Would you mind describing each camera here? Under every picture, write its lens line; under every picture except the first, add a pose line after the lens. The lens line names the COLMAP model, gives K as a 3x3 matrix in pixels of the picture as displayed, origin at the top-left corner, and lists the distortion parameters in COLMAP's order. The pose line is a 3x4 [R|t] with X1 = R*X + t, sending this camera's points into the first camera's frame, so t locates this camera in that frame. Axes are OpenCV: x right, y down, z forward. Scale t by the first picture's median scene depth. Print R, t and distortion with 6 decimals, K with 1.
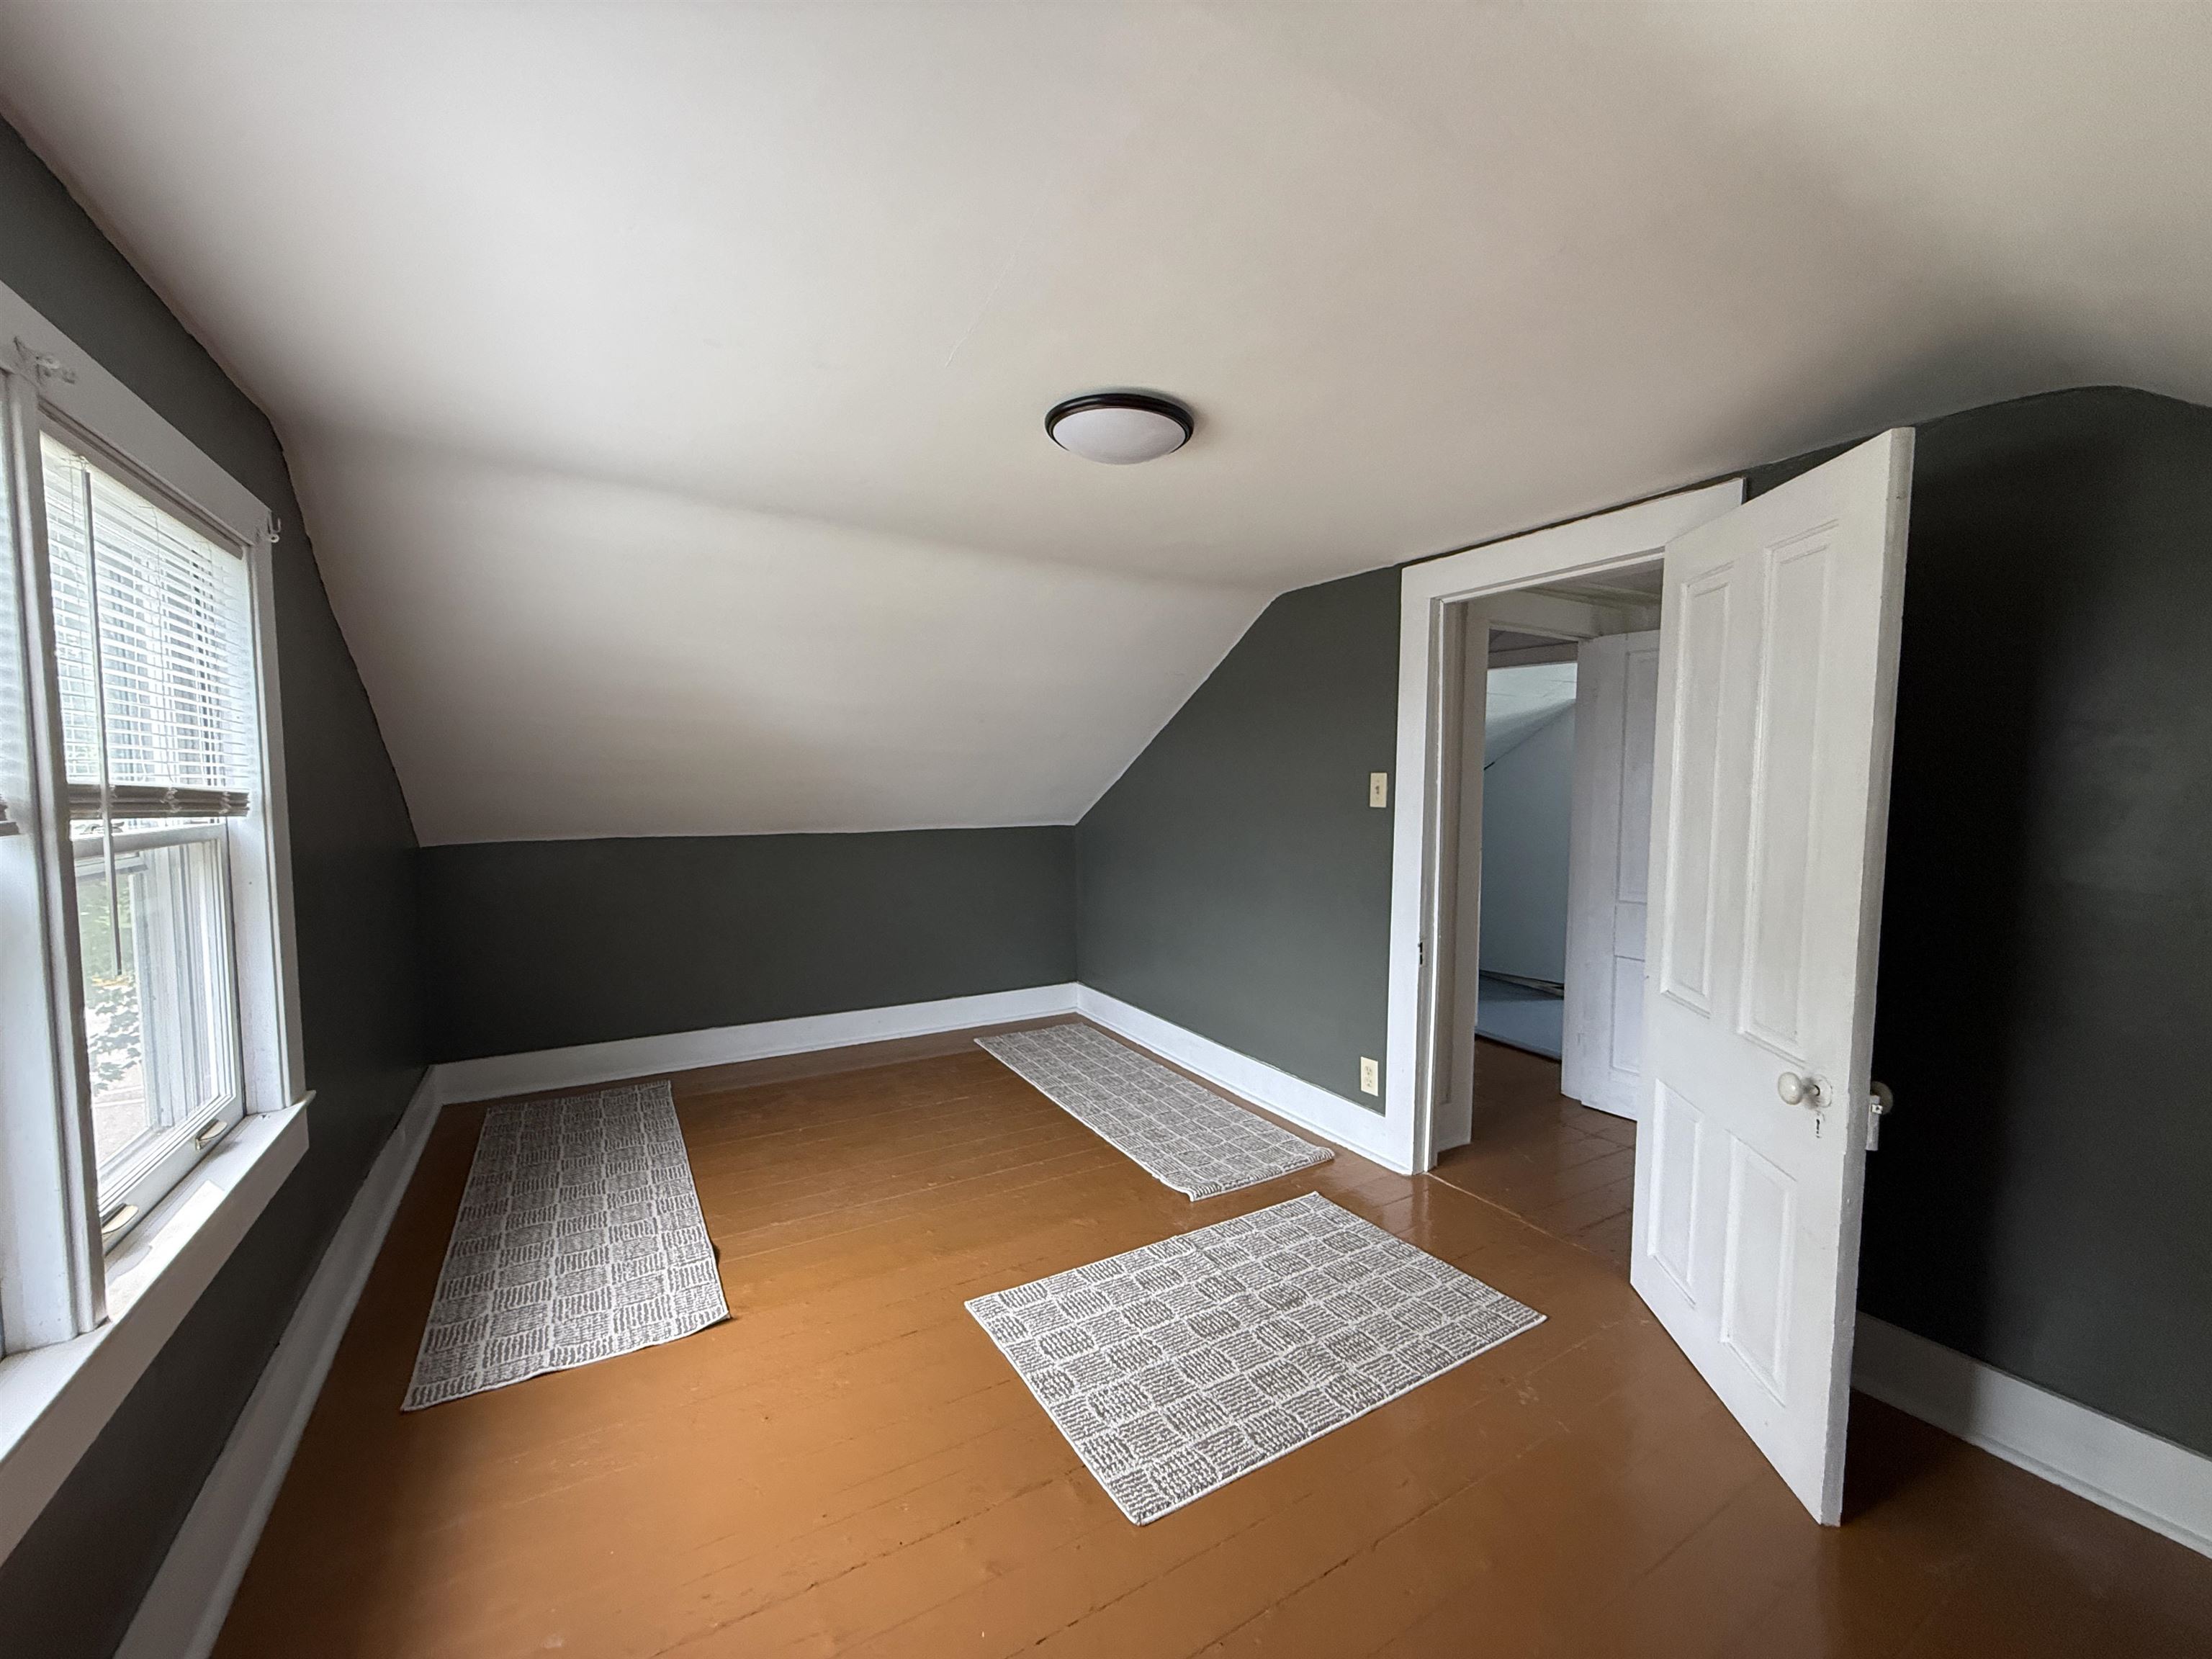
lens RADIAL K [[880.9, 0, 1108.1], [0, 880.9, 836.1], [0, 0, 1]] dist [-0.005492, 0.000096]
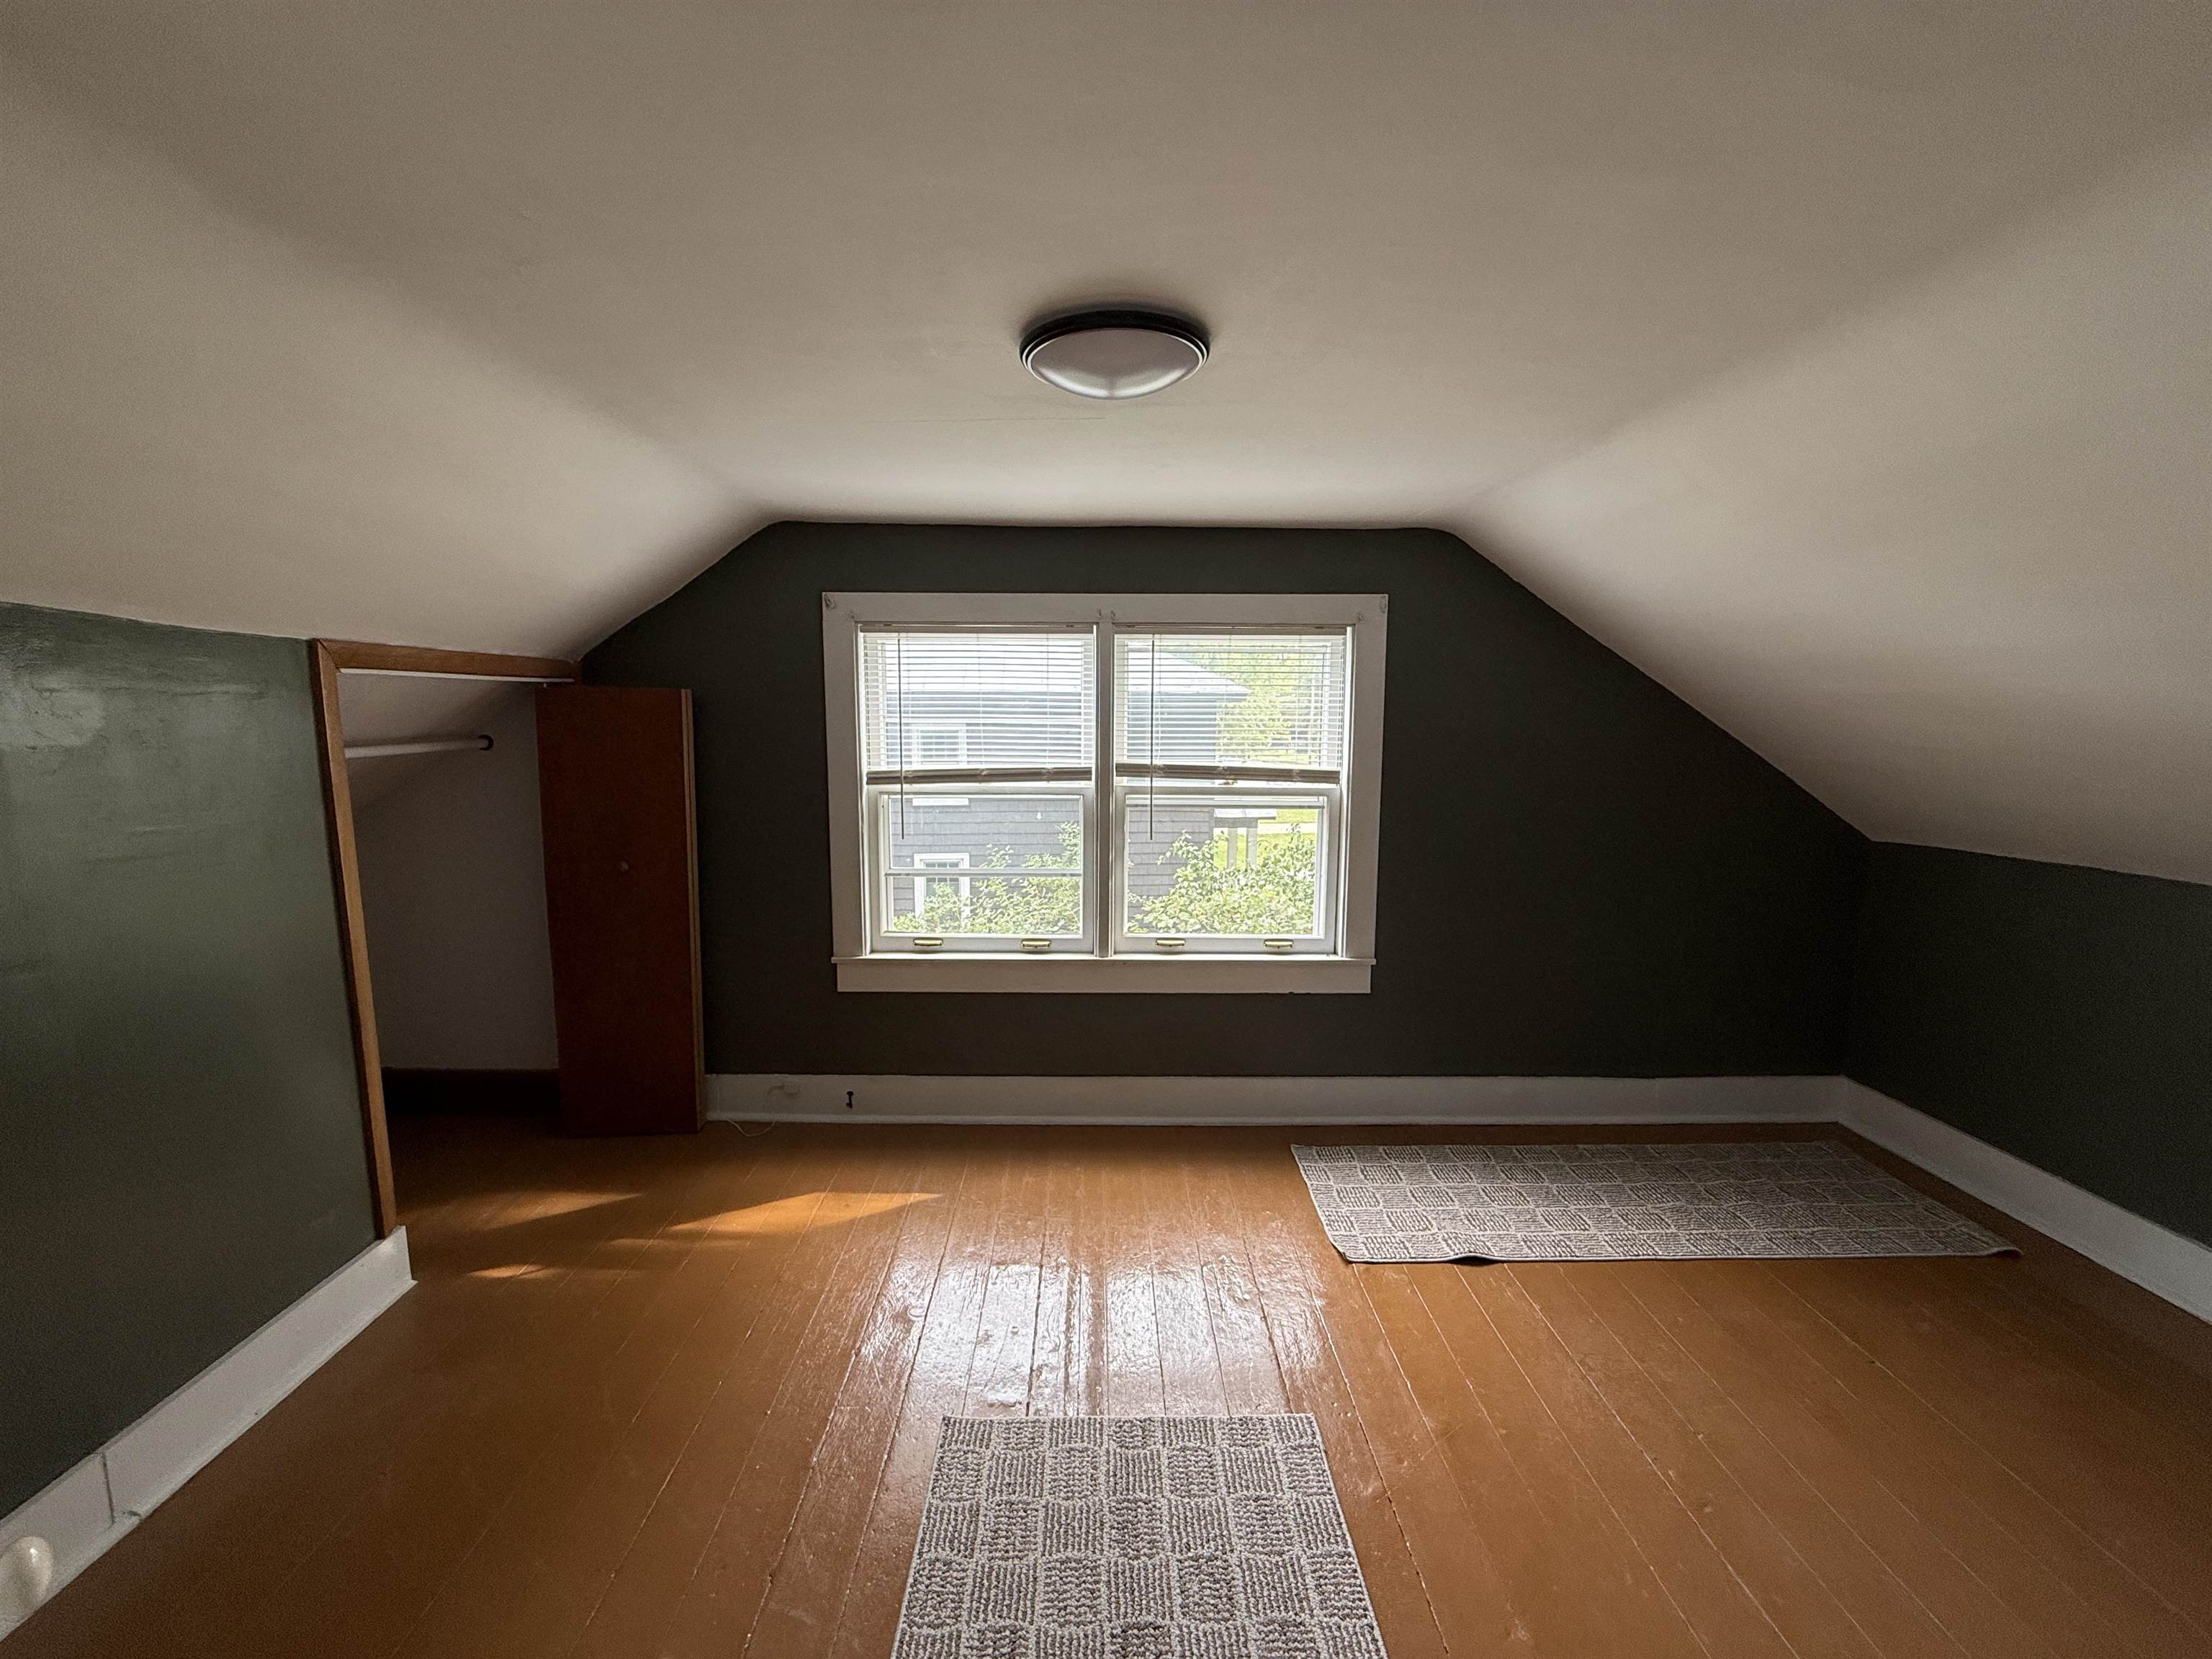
lens RADIAL K [[880.9, 0, 1107.1], [0, 880.9, 827.9], [0, 0, 1]] dist [-0.005492, 0.000096]
pose [[-0.505643, 0.101800, -0.856716, 0.592065], [-0.063474, 0.985933, 0.154618, -0.138961], [0.860405, 0.132560, -0.492068, 1.152379]]
